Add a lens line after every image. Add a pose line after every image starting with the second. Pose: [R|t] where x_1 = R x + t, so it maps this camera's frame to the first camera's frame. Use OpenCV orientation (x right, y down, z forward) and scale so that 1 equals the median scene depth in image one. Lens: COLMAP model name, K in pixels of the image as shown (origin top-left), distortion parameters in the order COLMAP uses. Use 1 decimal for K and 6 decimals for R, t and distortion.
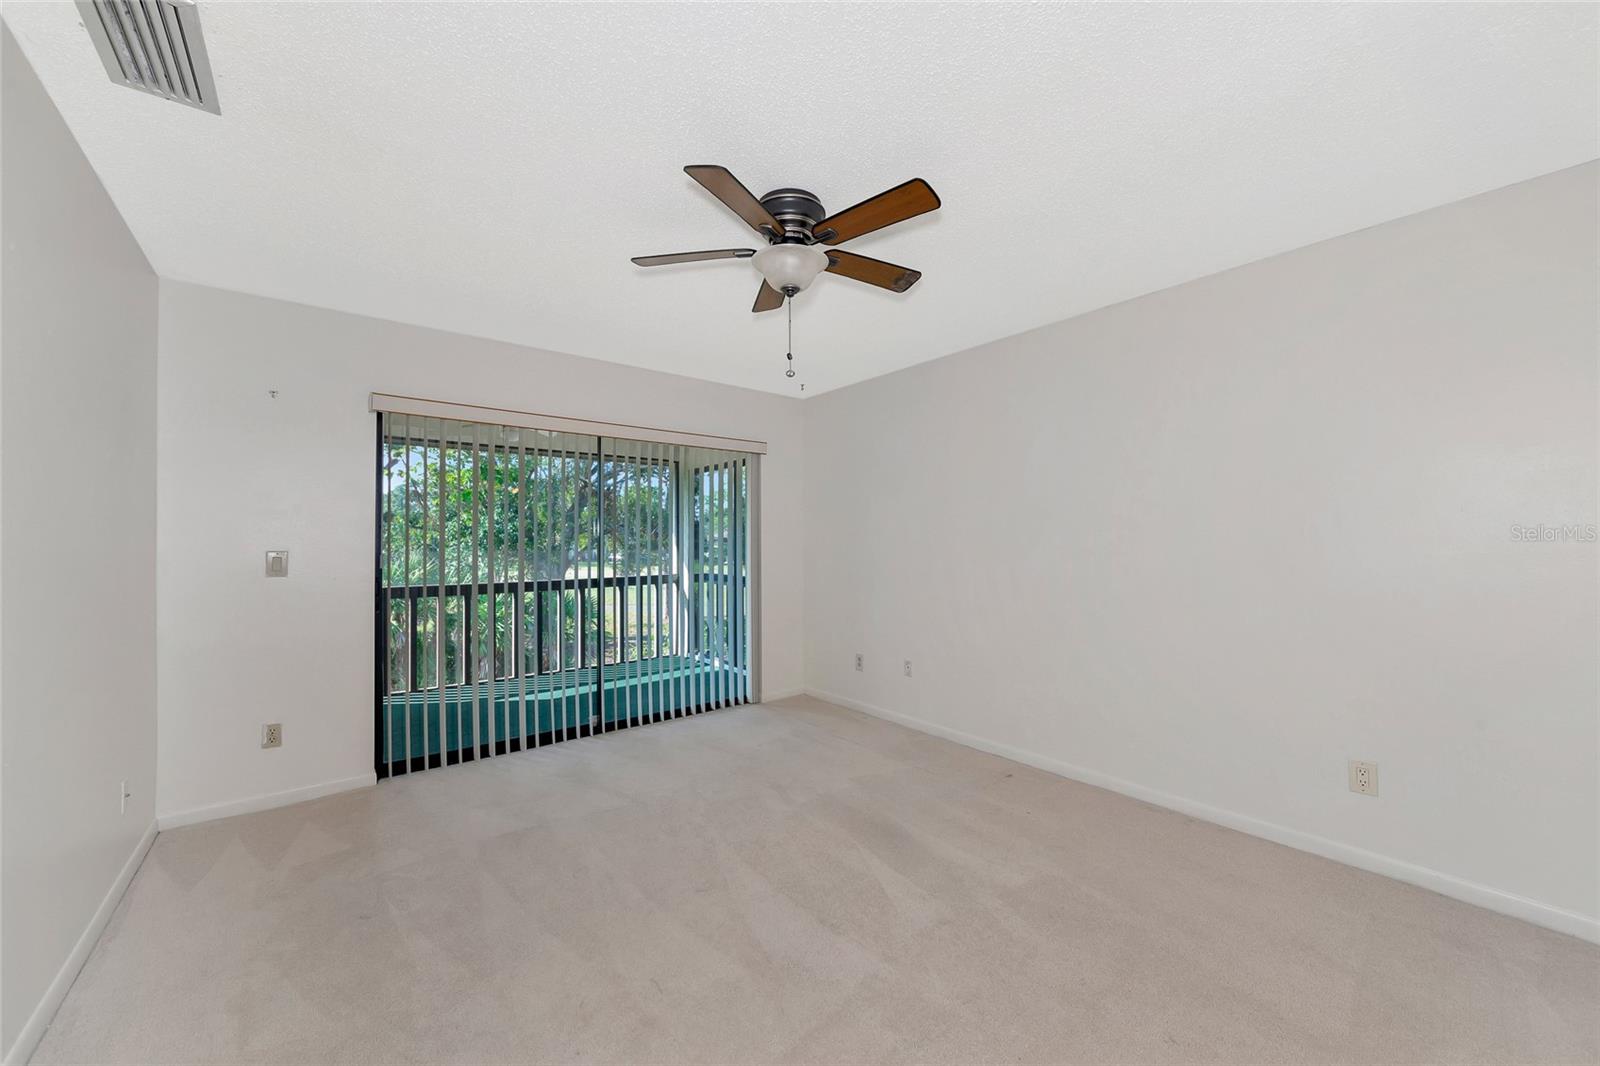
lens RADIAL K [[598.3, 0, 800.0], [0, 598.3, 533.0], [0, 0, 1]] dist [0.001981, 0.000021]
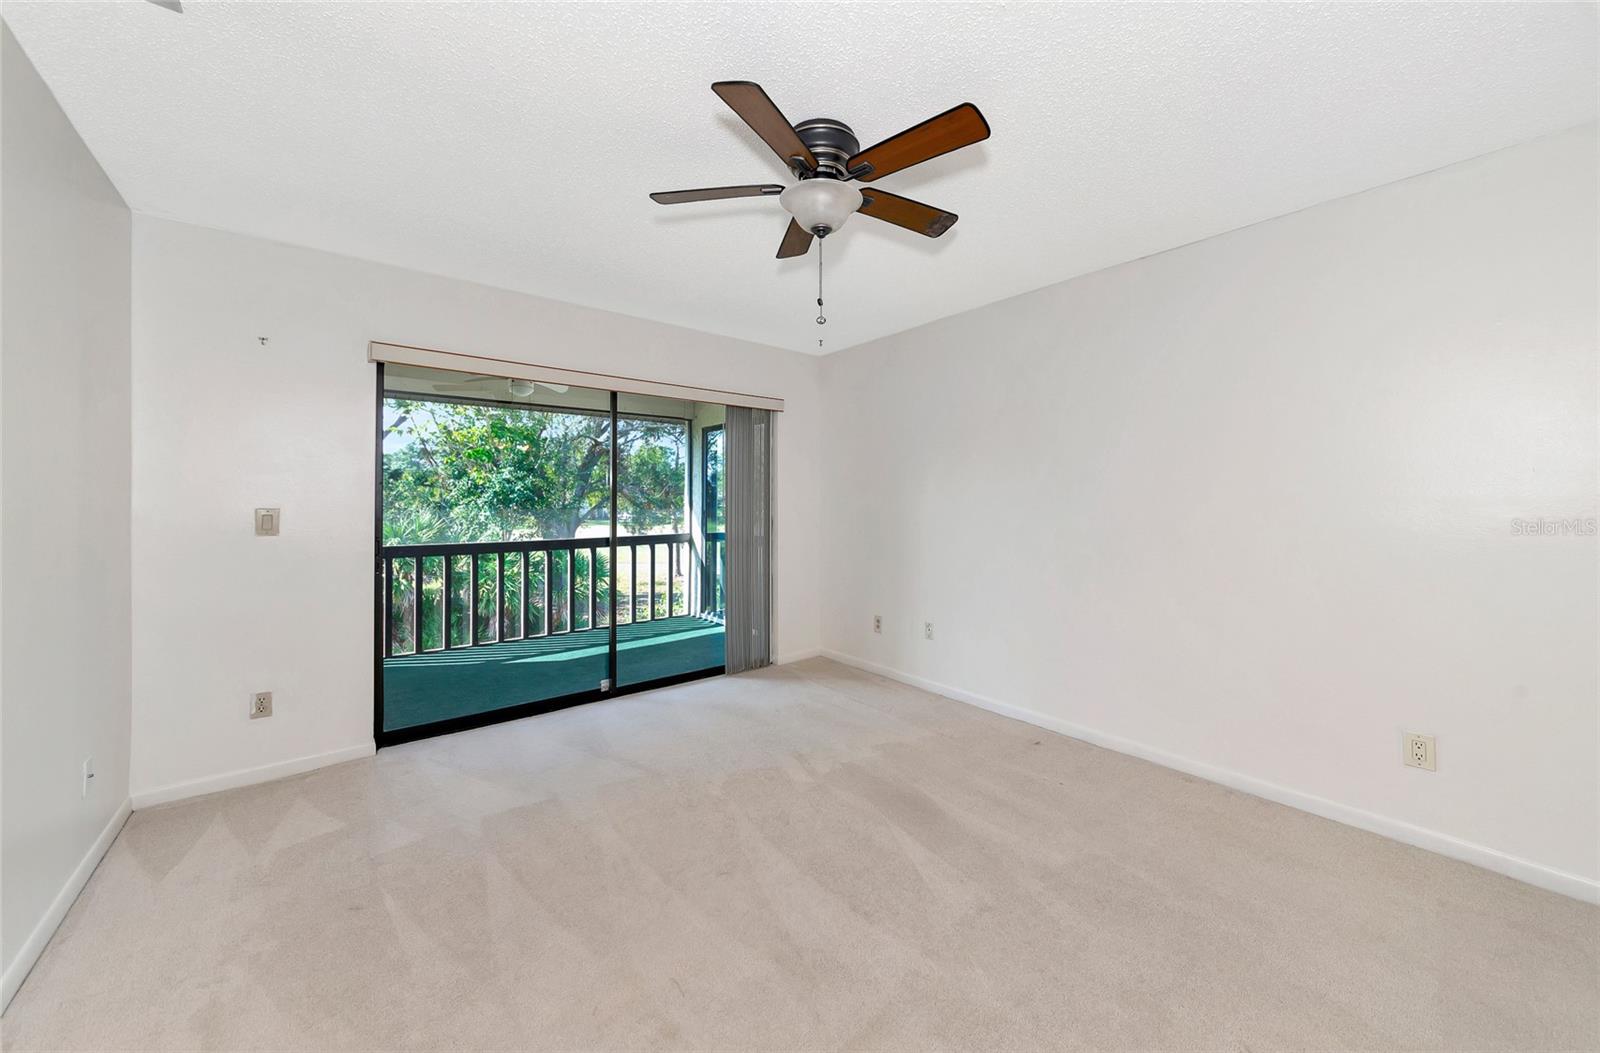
lens RADIAL K [[587.3, 0, 816.7], [0, 587.3, 496.1], [0, 0, 1]] dist [0.008665, 0.000132]
pose [[0.999873, 0.004381, 0.015346, -0.026801], [-0.004470, 0.999973, 0.005797, 0.001872], [-0.015320, -0.005865, 0.999865, 0.061072]]
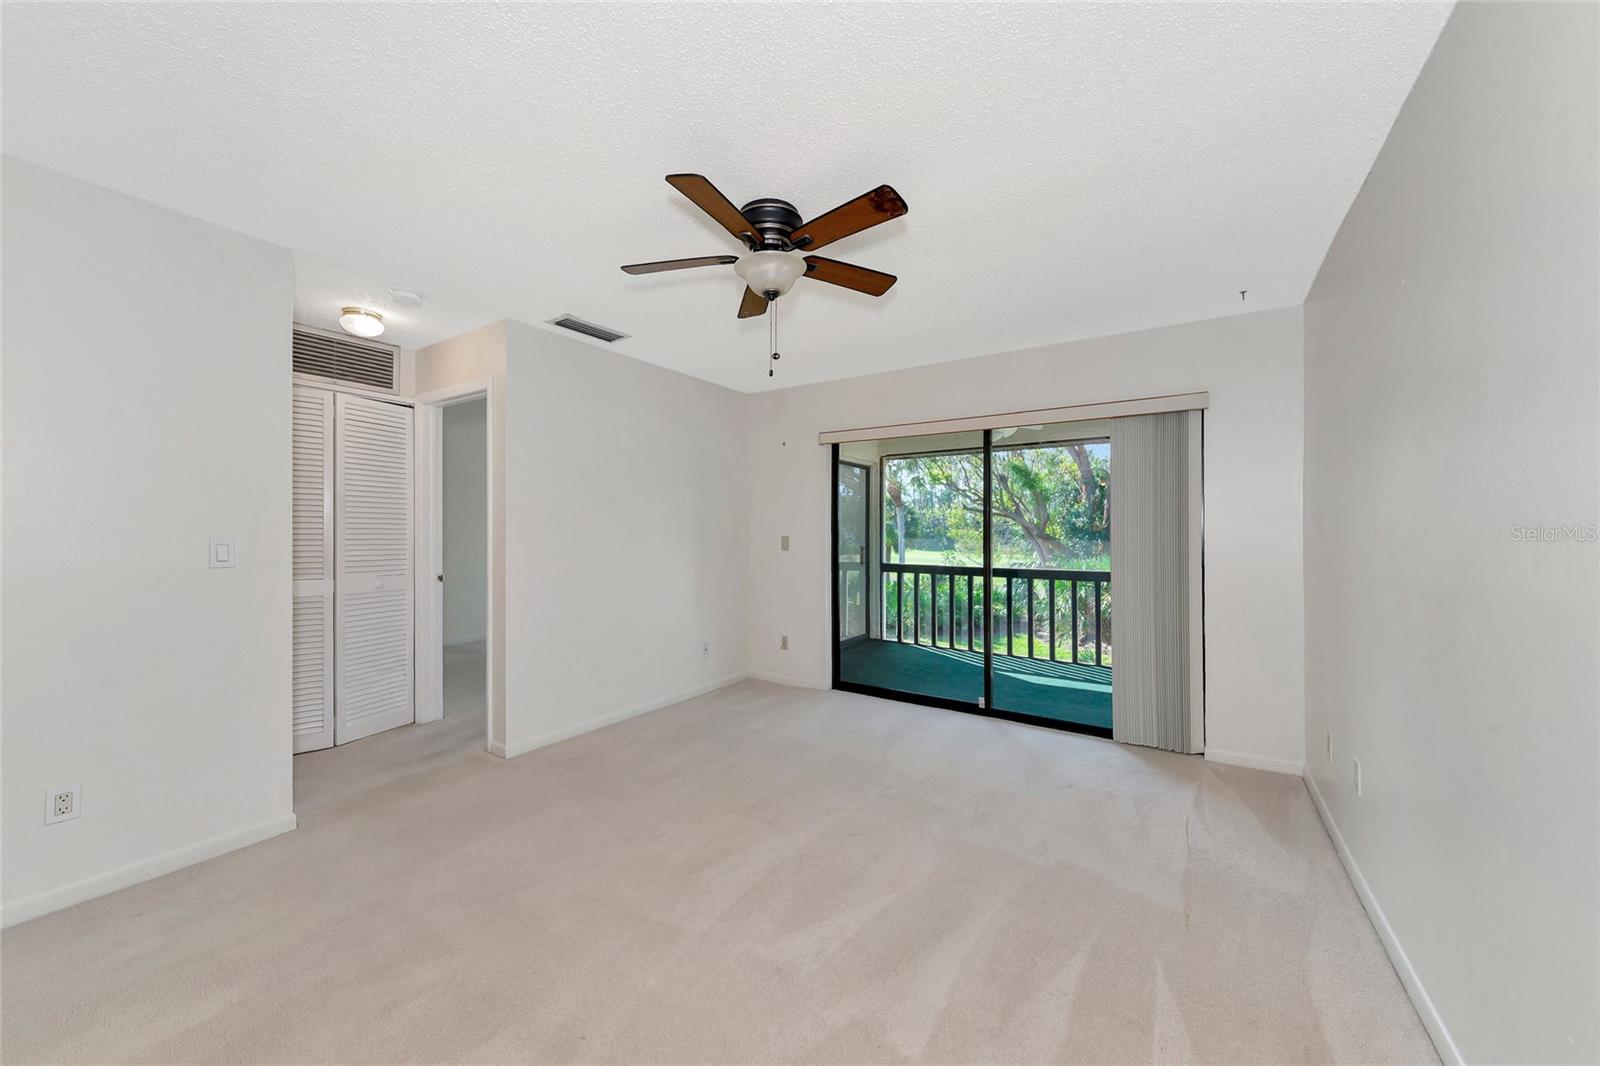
lens RADIAL K [[575.7, 0, 800.0], [0, 575.7, 533.0], [0, 0, 1]] dist [0.007895, 0.000034]
pose [[0.311079, 0.006637, -0.950361, 0.734939], [0.013910, 0.999837, 0.011536, 0.002076], [0.950282, -0.016808, 0.310936, 0.551419]]
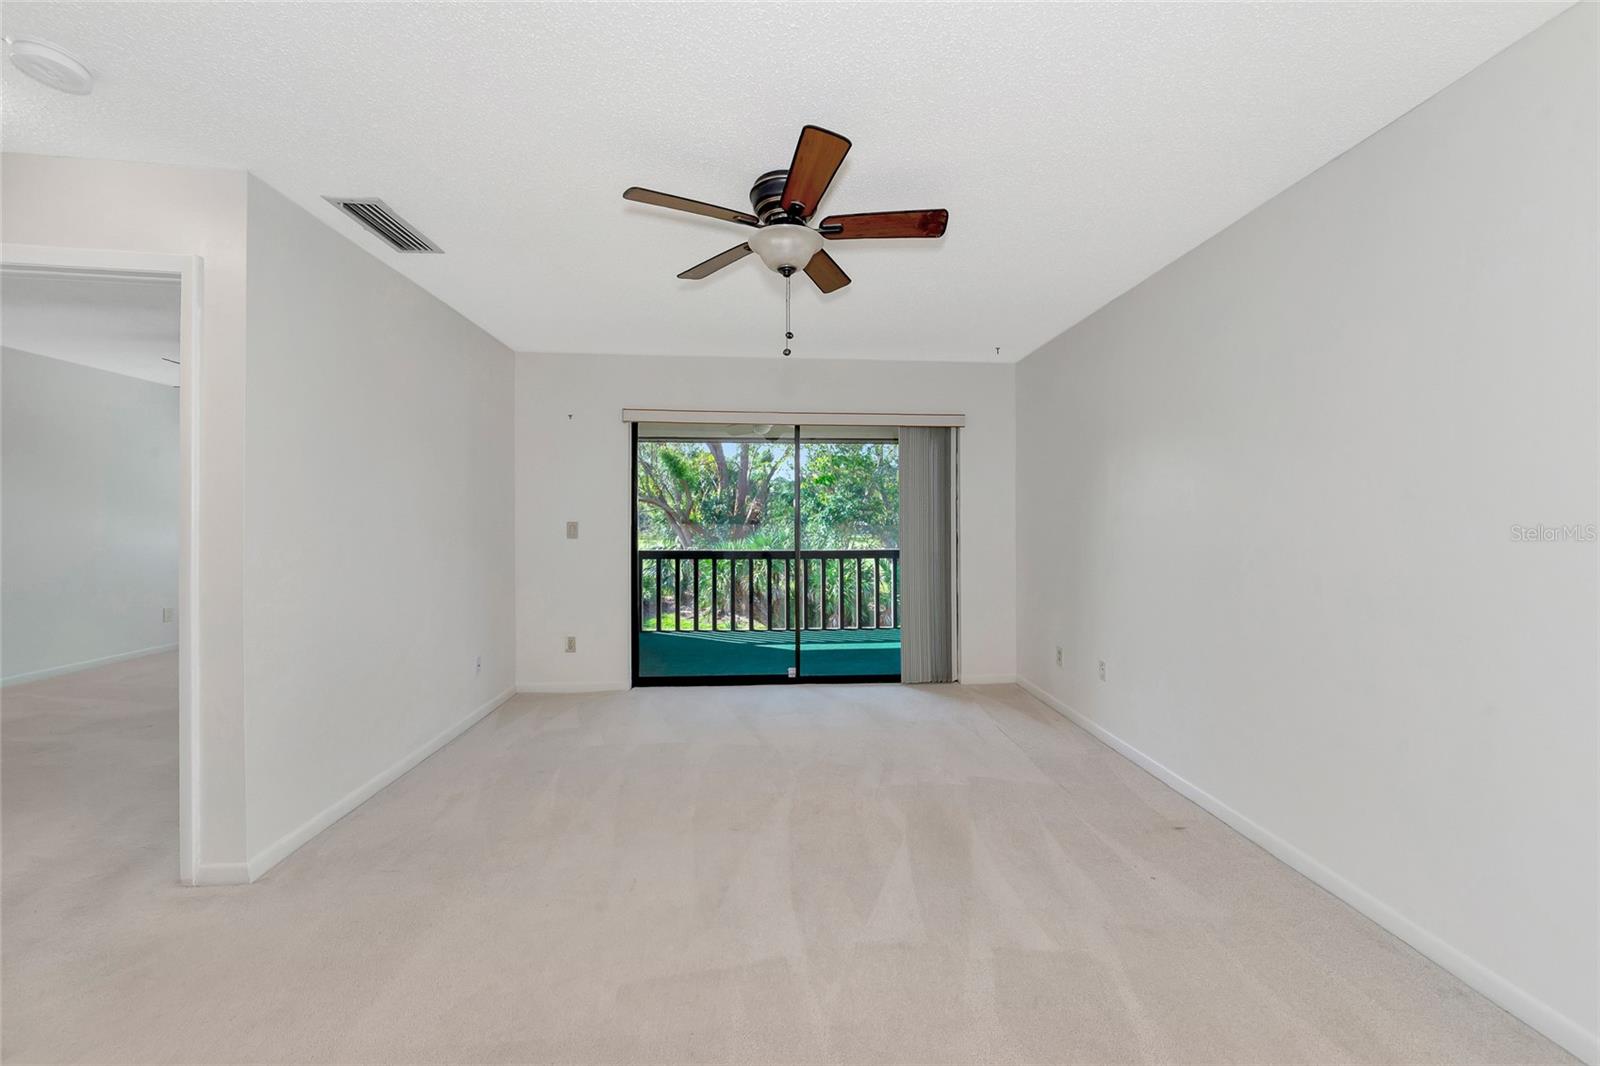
lens RADIAL K [[571.6, 0, 800.6], [0, 571.6, 521.8], [0, 0, 1]] dist [0.009498, 0.000142]
pose [[0.819869, 0.010048, -0.572463, 0.422494], [0.004099, 0.999717, 0.023418, -0.002629], [0.572536, -0.021546, 0.819596, 0.156542]]
